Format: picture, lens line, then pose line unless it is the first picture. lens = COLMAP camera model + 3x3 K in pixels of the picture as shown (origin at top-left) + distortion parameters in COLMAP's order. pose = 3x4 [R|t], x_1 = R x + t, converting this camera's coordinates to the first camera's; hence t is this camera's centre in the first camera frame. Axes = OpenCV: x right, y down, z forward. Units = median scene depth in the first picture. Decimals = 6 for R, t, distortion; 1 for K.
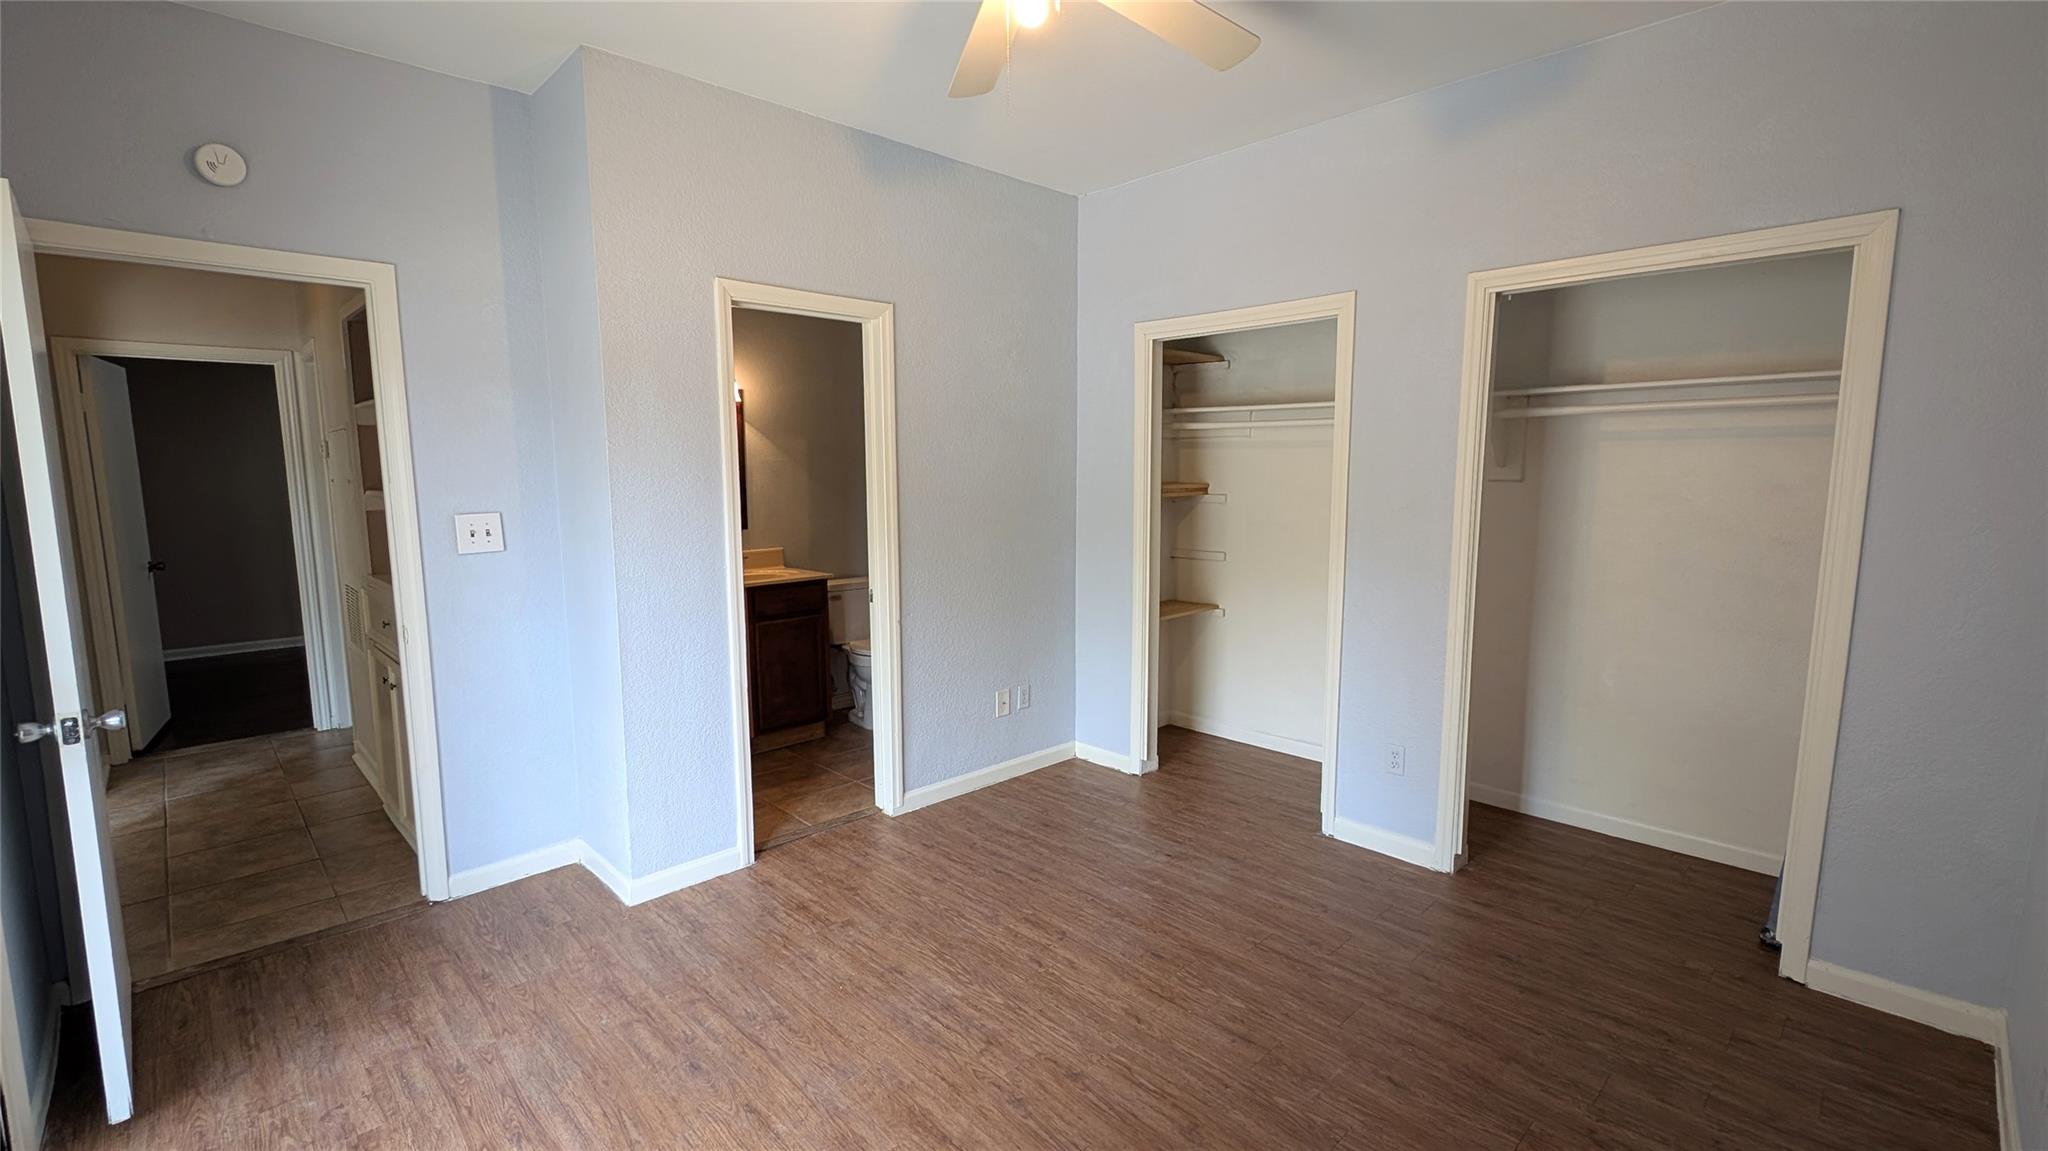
lens RADIAL K [[875.5, 0, 1033.1], [0, 875.5, 577.7], [0, 0, 1]] dist [0.006632, -0.004042]
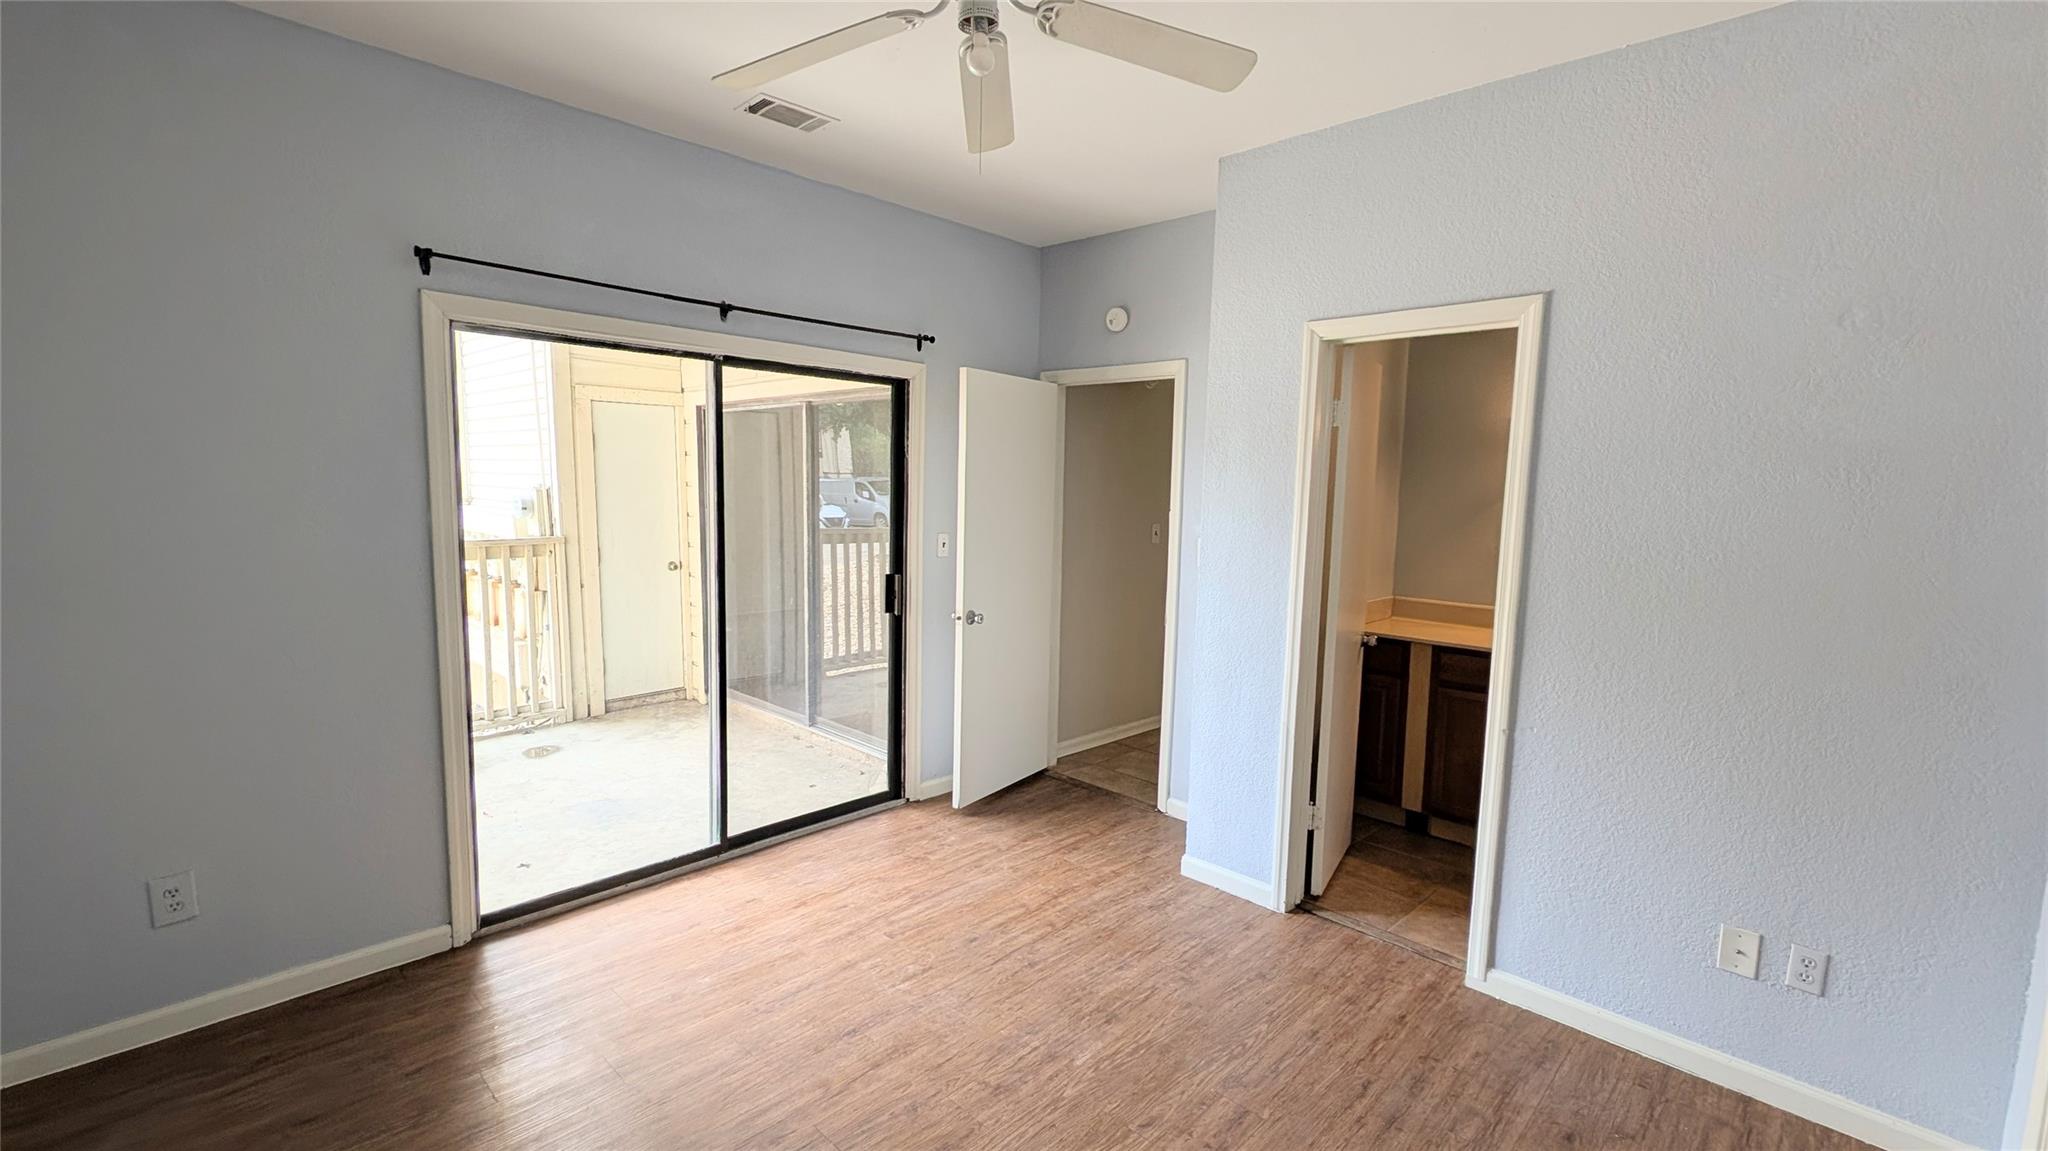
lens RADIAL K [[875.5, 0, 1024.3], [0, 875.5, 581.0], [0, 0, 1]] dist [0.006632, -0.004042]
pose [[0.023135, 0.116761, -0.992891, 0.727412], [-0.146548, 0.982824, 0.112163, -0.126789], [0.988933, 0.142911, 0.039849, 0.755196]]
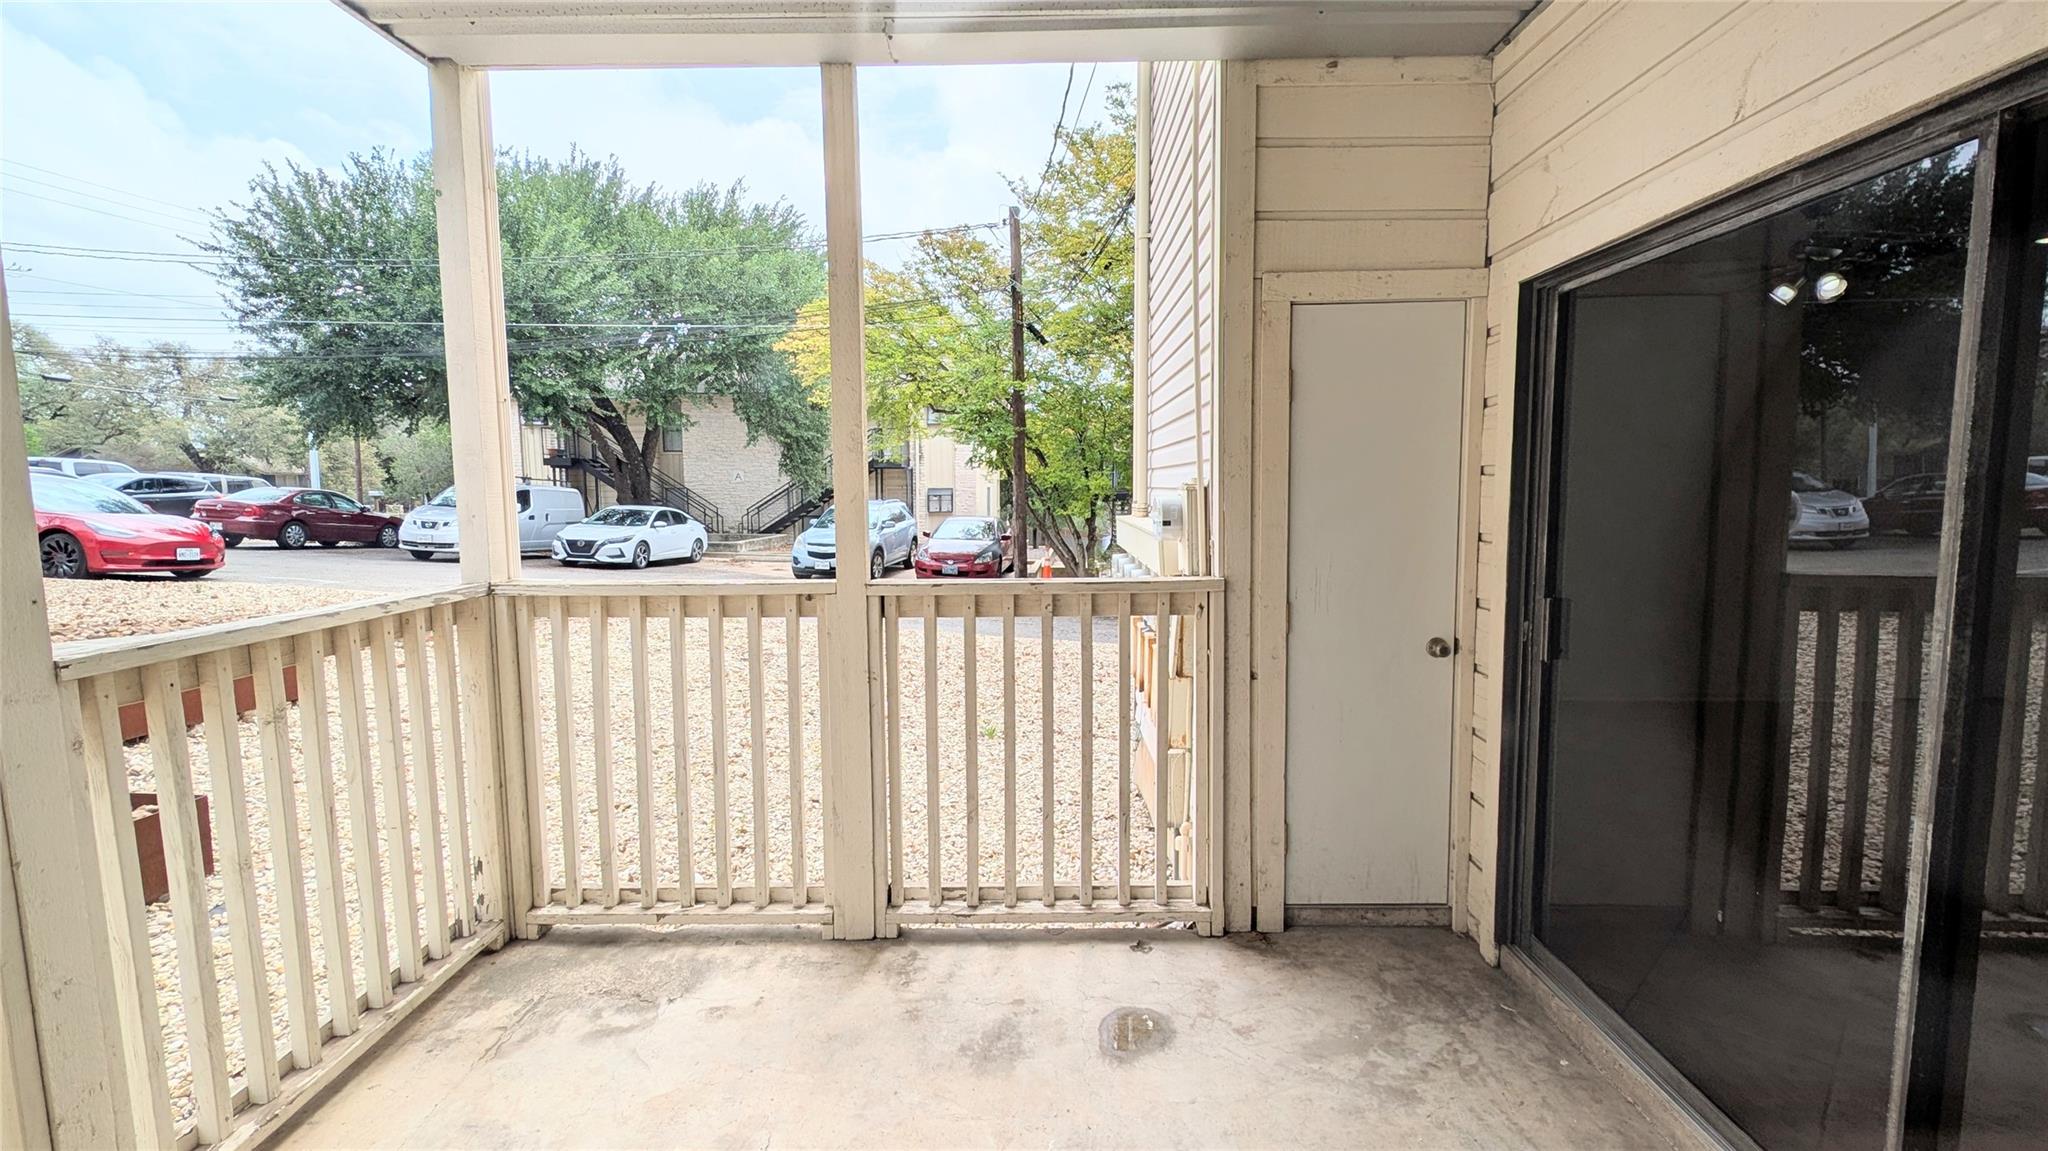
lens RADIAL K [[875.5, 0, 1040.2], [0, 875.5, 571.9], [0, 0, 1]] dist [0.006632, -0.004042]
pose [[-0.708723, 0.075775, -0.701406, -0.500389], [-0.081849, 0.978670, 0.188431, -0.023783], [0.700723, 0.190955, -0.687403, 0.303093]]
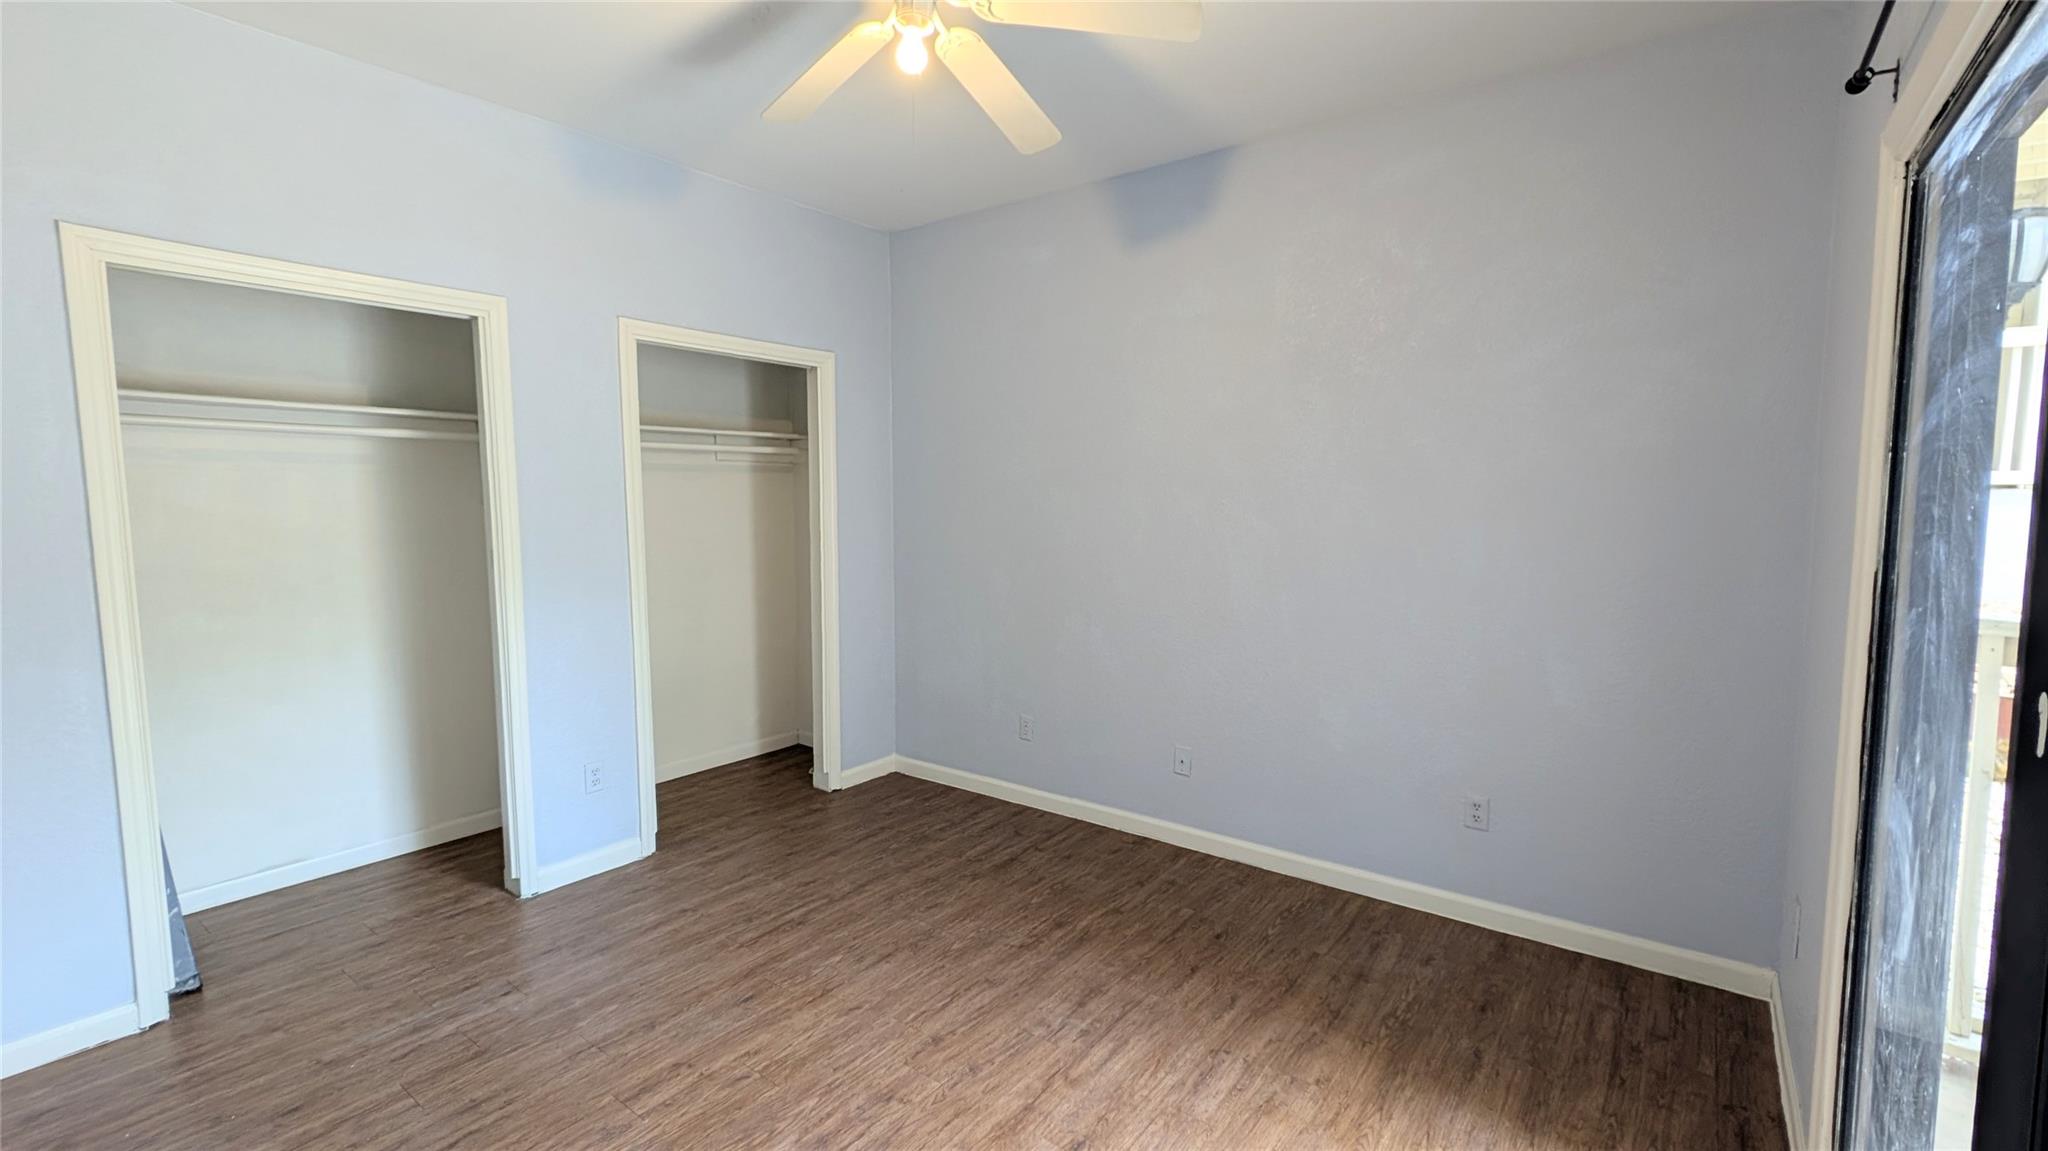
lens RADIAL K [[875.5, 0, 1034.8], [0, 875.5, 573.2], [0, 0, 1]] dist [0.006632, -0.004042]
pose [[-0.160123, -0.081573, 0.983721, -0.786229], [0.120028, 0.987575, 0.101430, -0.080148], [-0.979772, 0.134315, -0.148343, 0.758644]]
